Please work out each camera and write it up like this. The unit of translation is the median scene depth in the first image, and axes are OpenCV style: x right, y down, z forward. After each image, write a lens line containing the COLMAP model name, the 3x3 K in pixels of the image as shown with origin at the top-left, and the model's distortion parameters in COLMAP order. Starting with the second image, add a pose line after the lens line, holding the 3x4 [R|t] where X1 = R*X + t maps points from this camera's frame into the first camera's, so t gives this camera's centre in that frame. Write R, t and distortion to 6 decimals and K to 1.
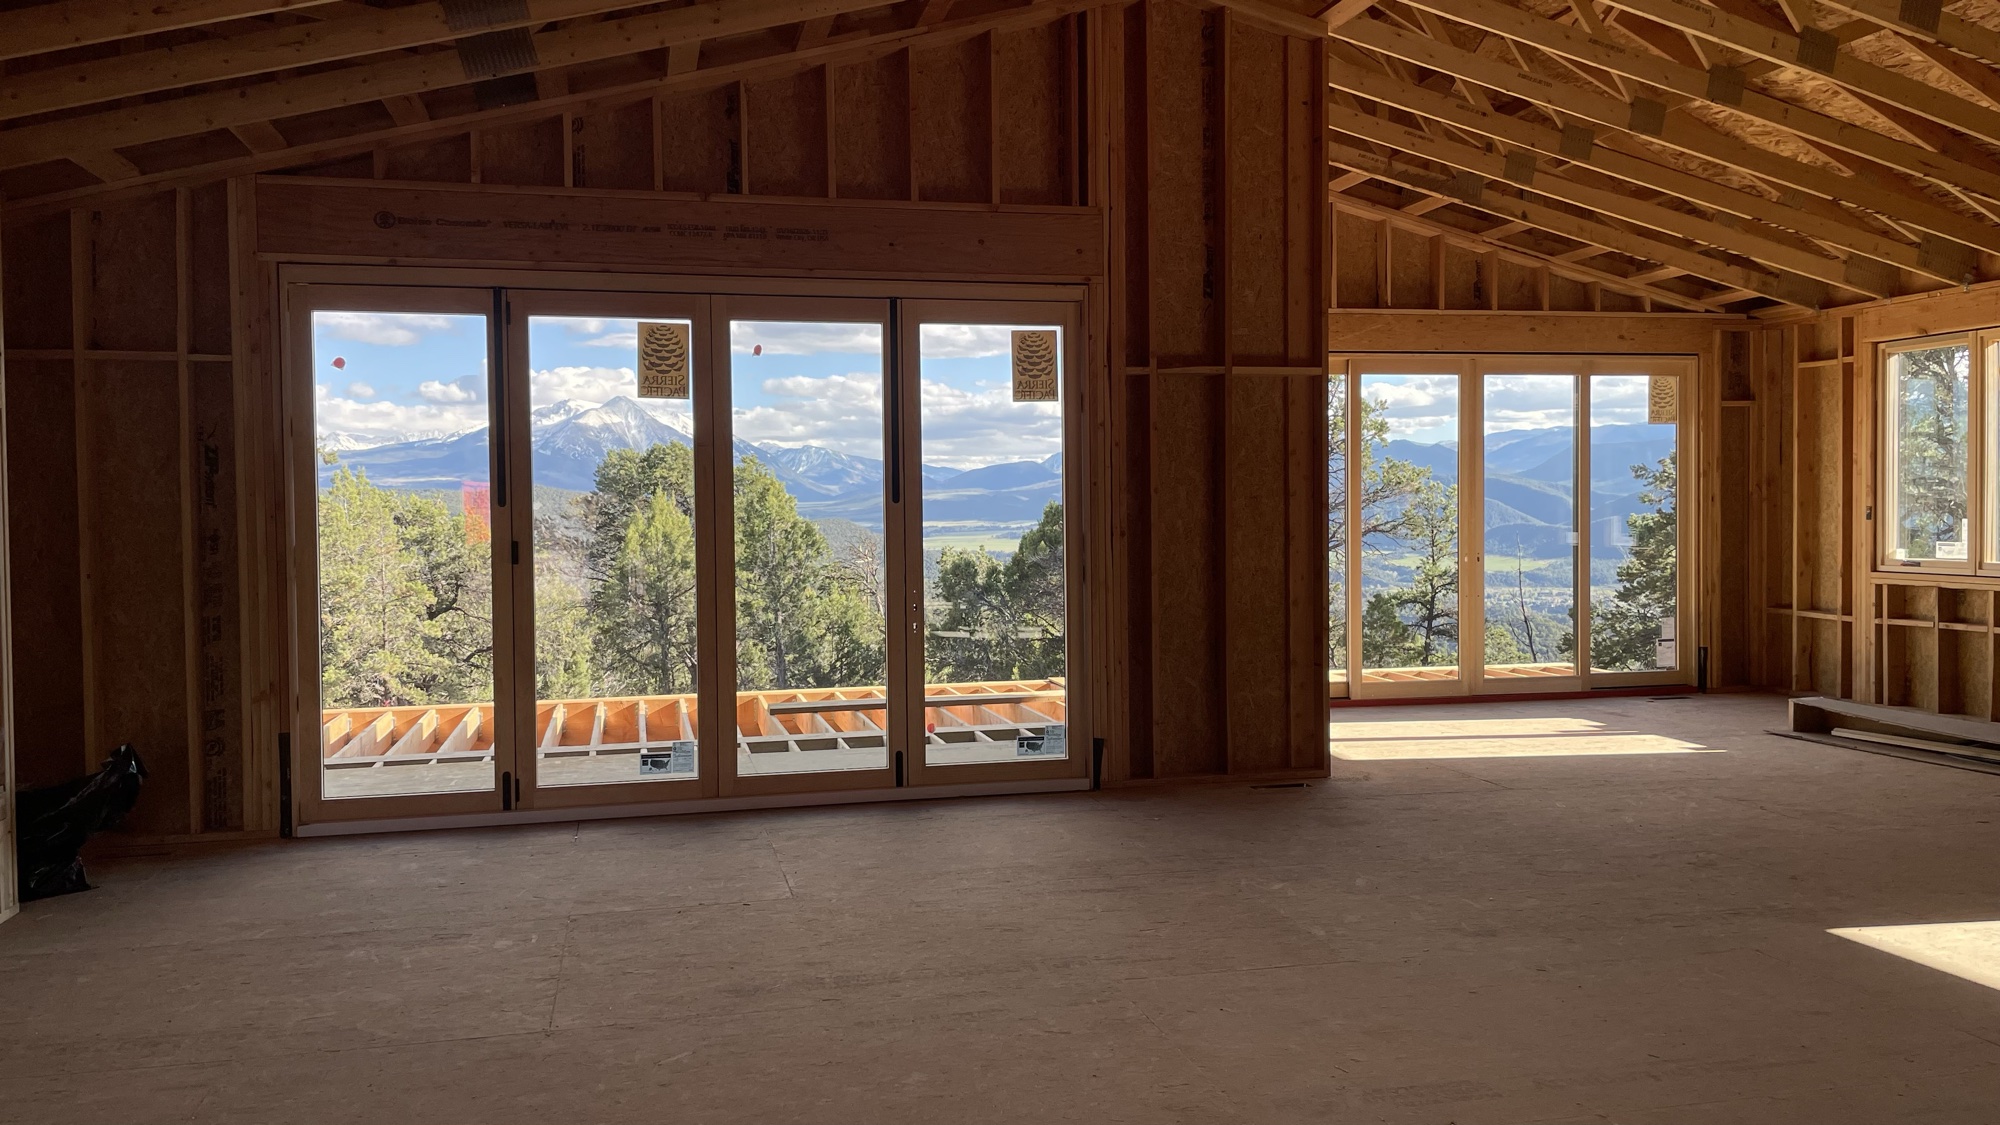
lens RADIAL K [[1509.5, 0, 979.2], [0, 1509.5, 541.2], [0, 0, 1]] dist [0.090620, -0.117877]
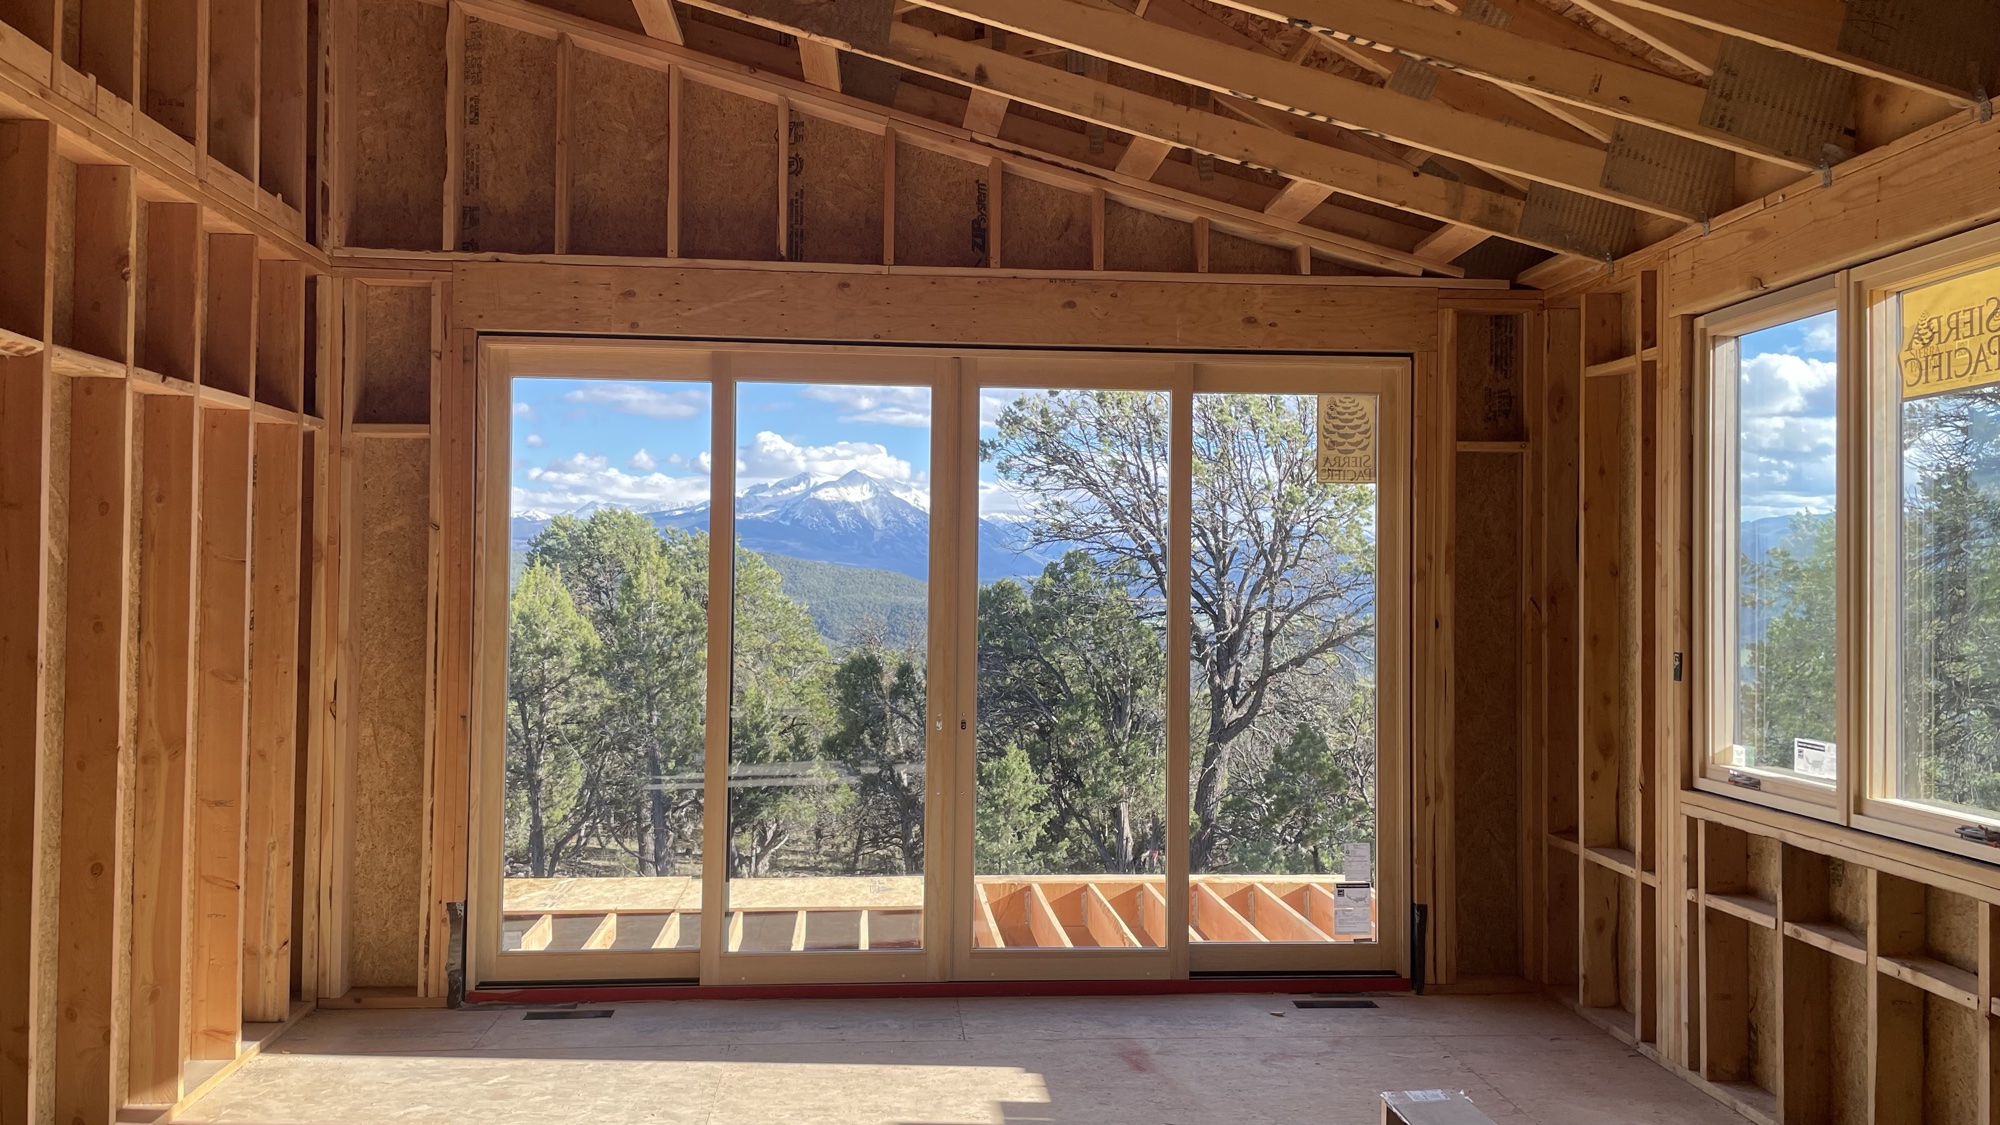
lens RADIAL K [[1509.5, 0, 994.3], [0, 1509.5, 549.2], [0, 0, 1]] dist [0.090620, -0.117877]
pose [[0.989847, 0.018958, -0.140870, 0.444338], [-0.025182, 0.998778, -0.042531, -0.030172], [0.139892, 0.045647, 0.989114, 0.503298]]
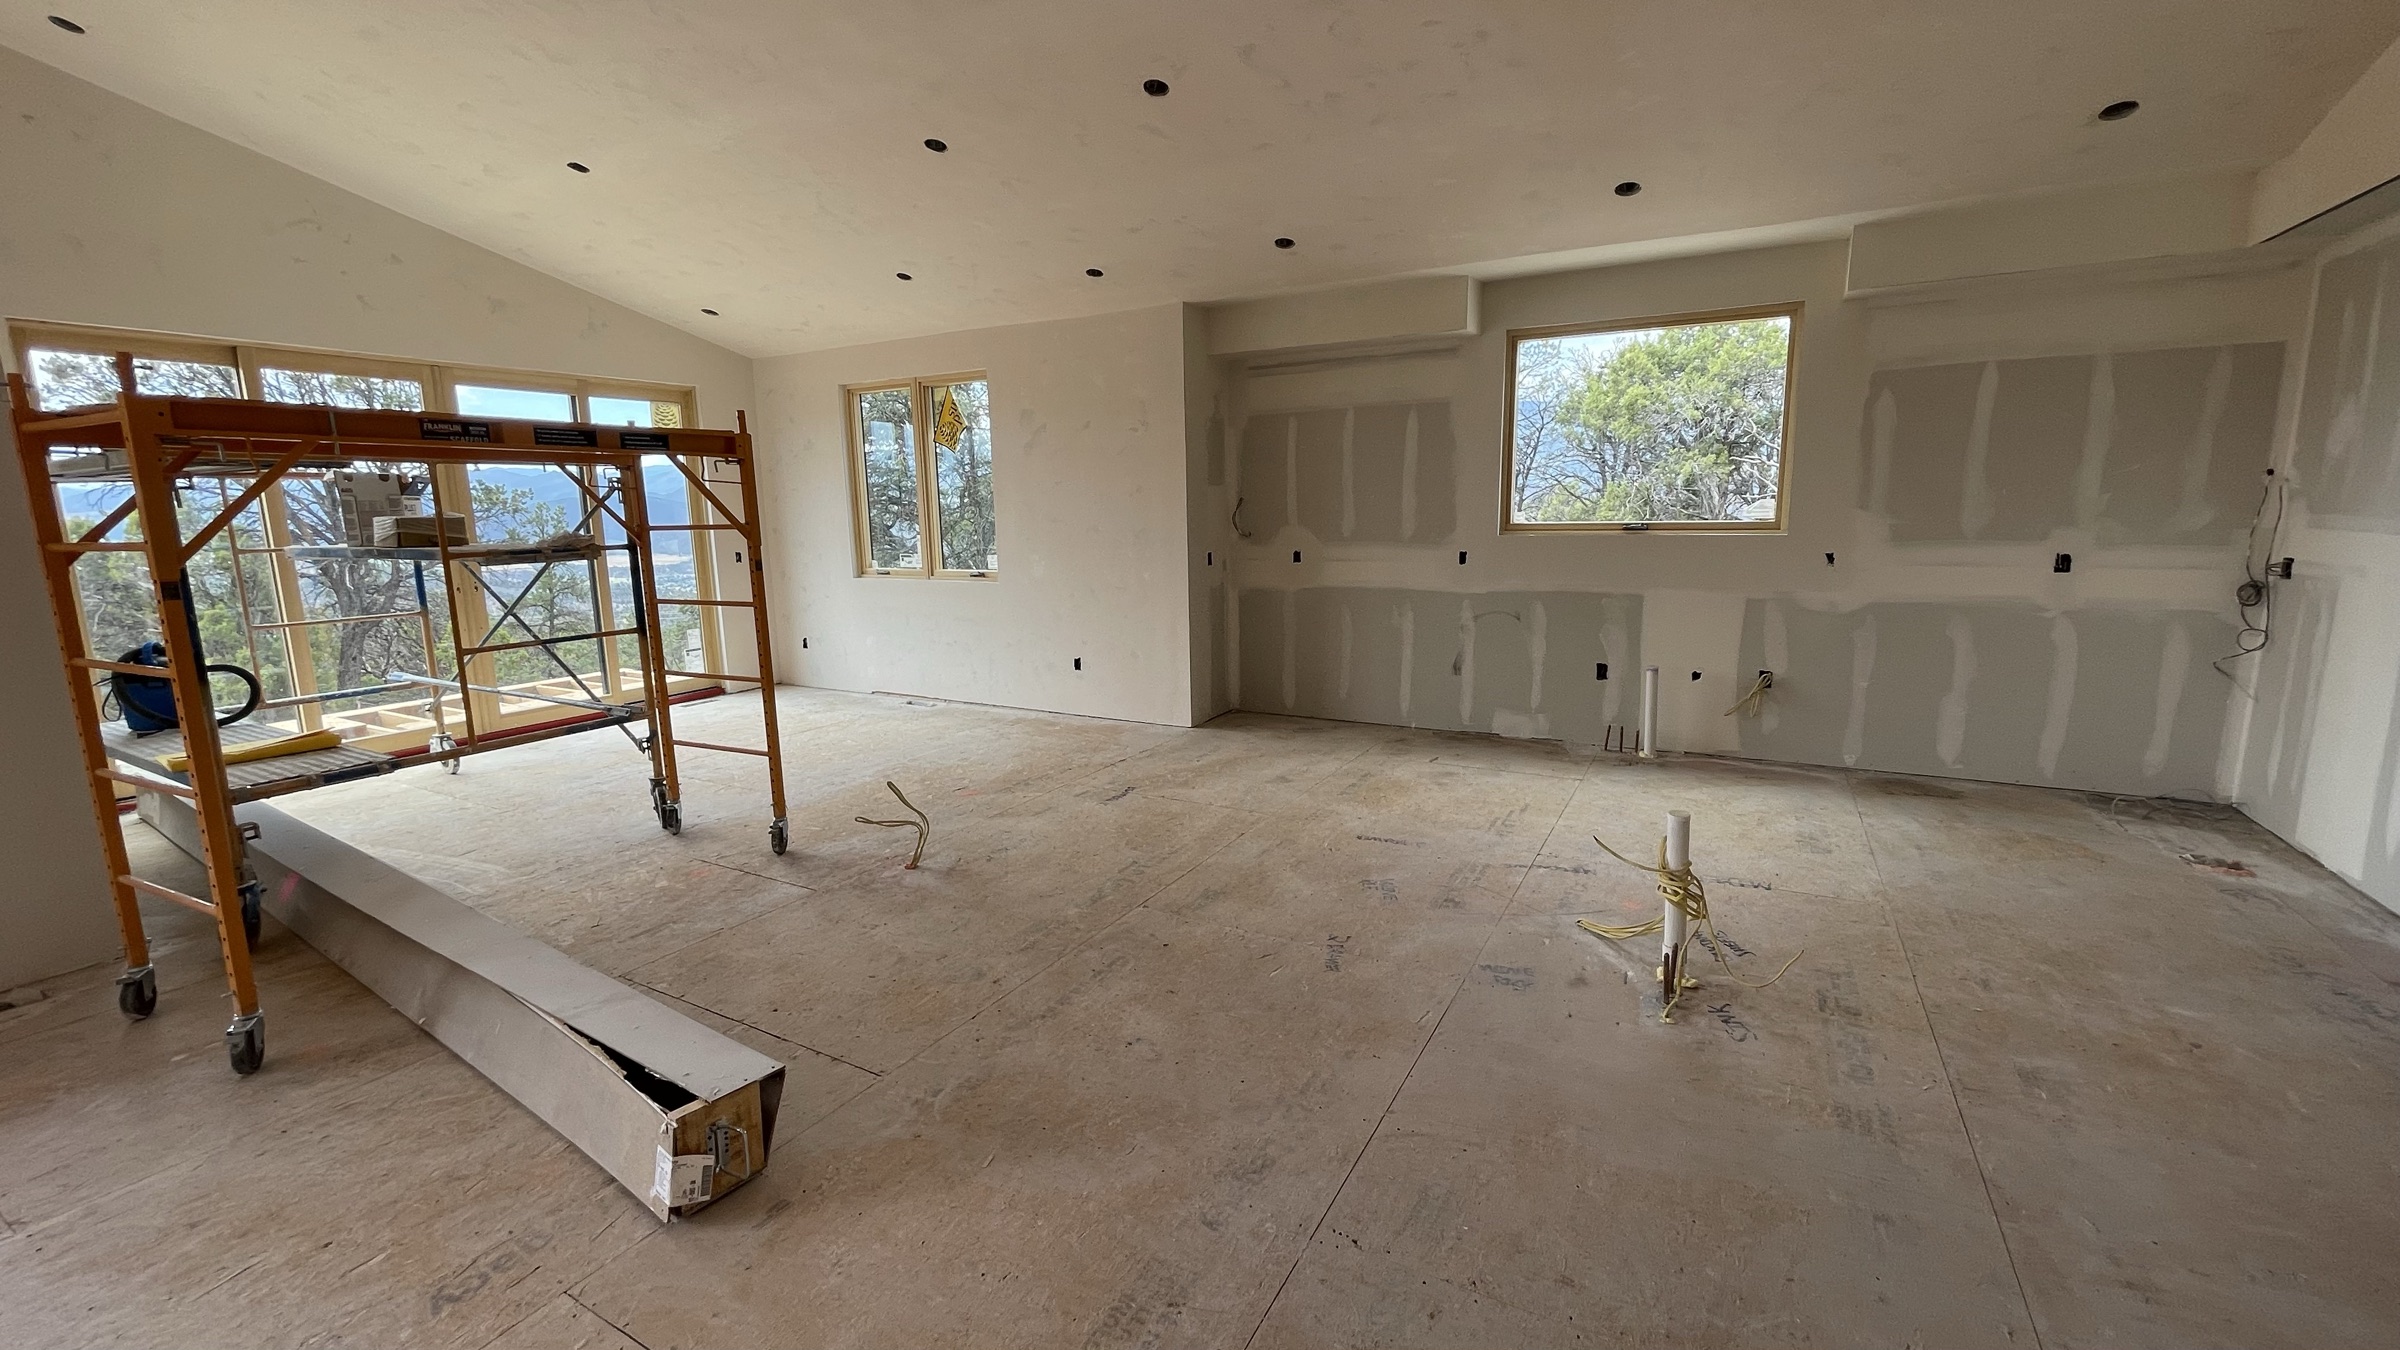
lens RADIAL K [[969.0, 0, 1193.2], [0, 969.0, 666.6], [0, 0, 1]] dist [-0.004487, -0.000054]
pose [[0.672509, -0.125366, 0.729393, 0.202026], [0.030044, 0.989361, 0.142347, -0.013437], [-0.739479, -0.073816, 0.669121, 0.297155]]
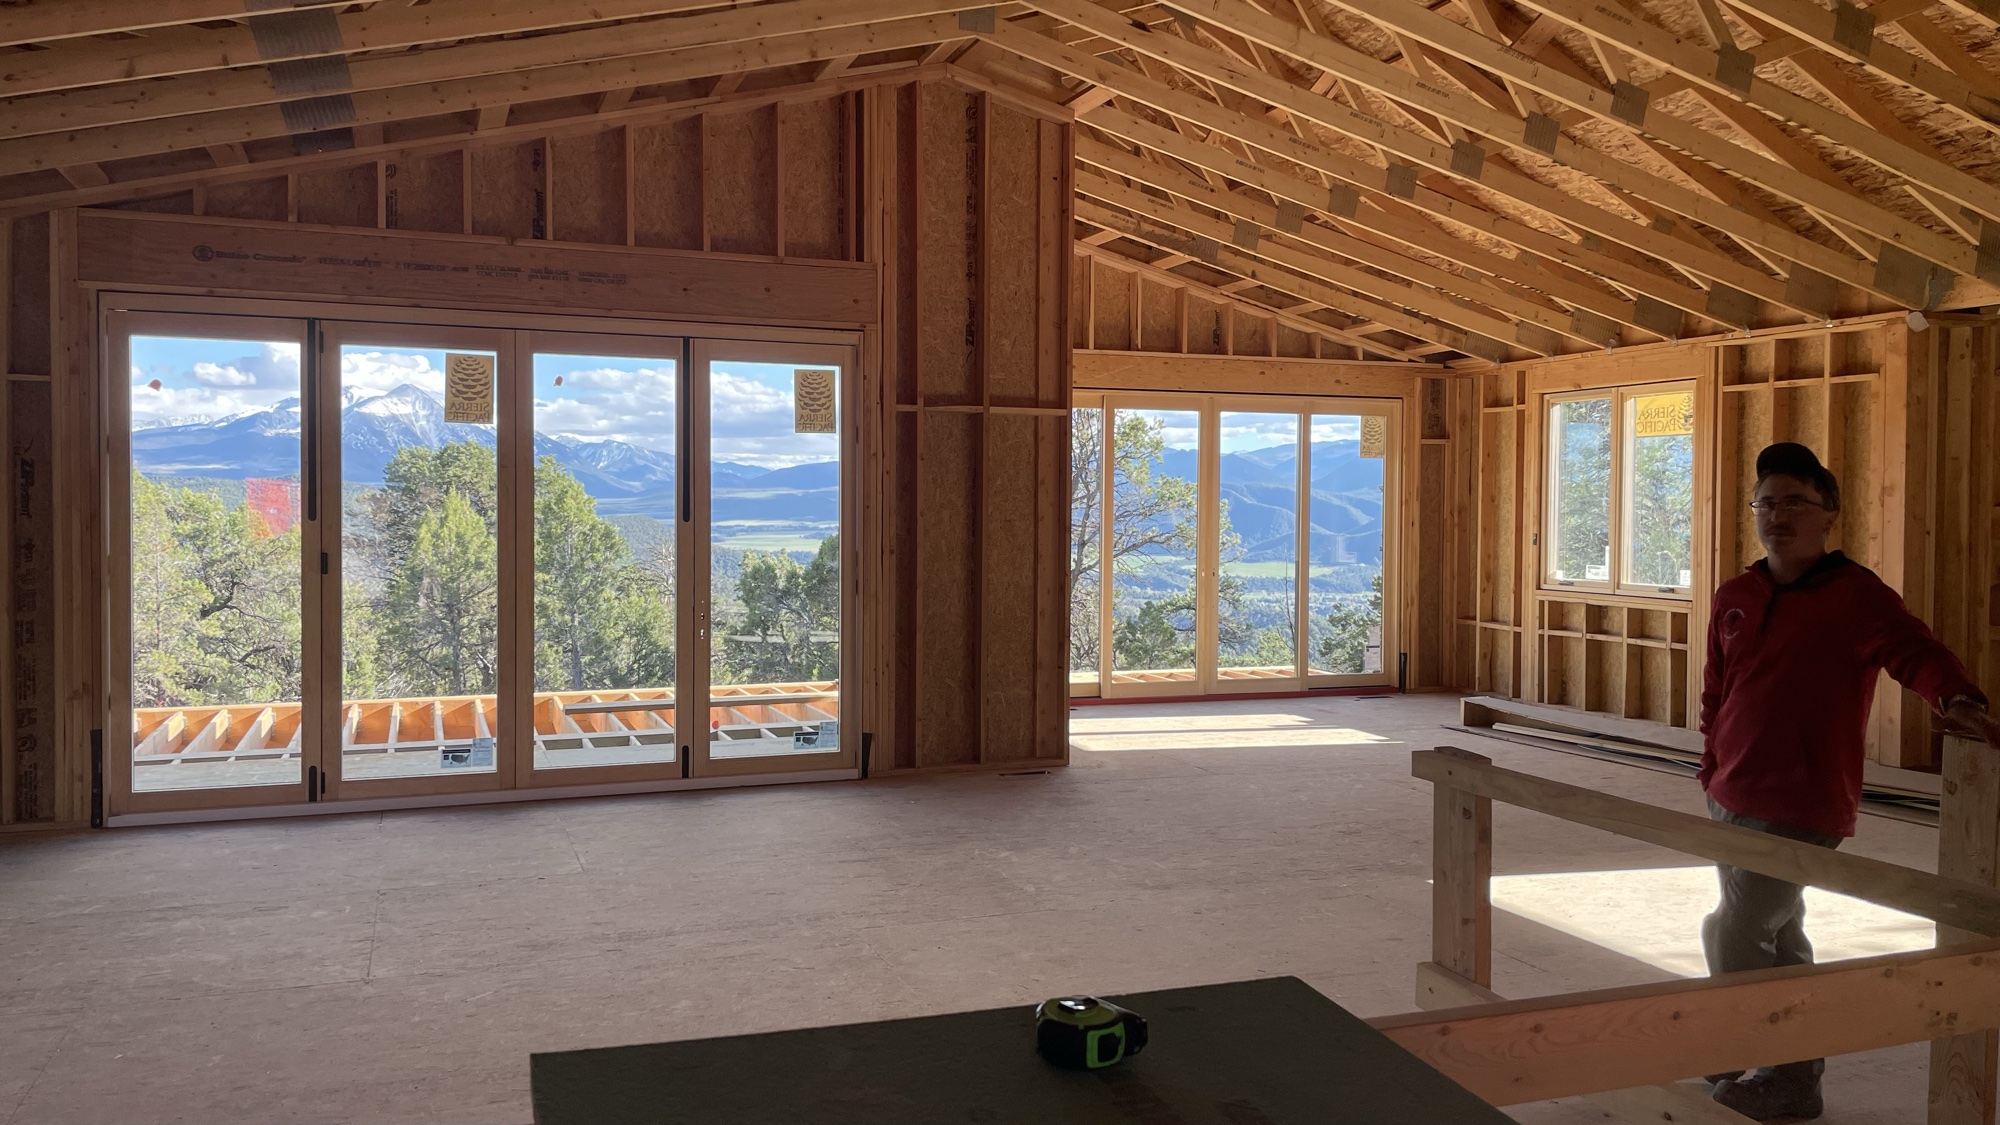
lens RADIAL K [[1509.5, 0, 987.1], [0, 1509.5, 538.0], [0, 0, 1]] dist [0.090620, -0.117877]
pose [[0.991194, 0.014538, 0.131614, 0.013243], [-0.014157, 0.999892, -0.003826, -0.009161], [-0.131655, 0.001929, 0.991294, -0.098800]]
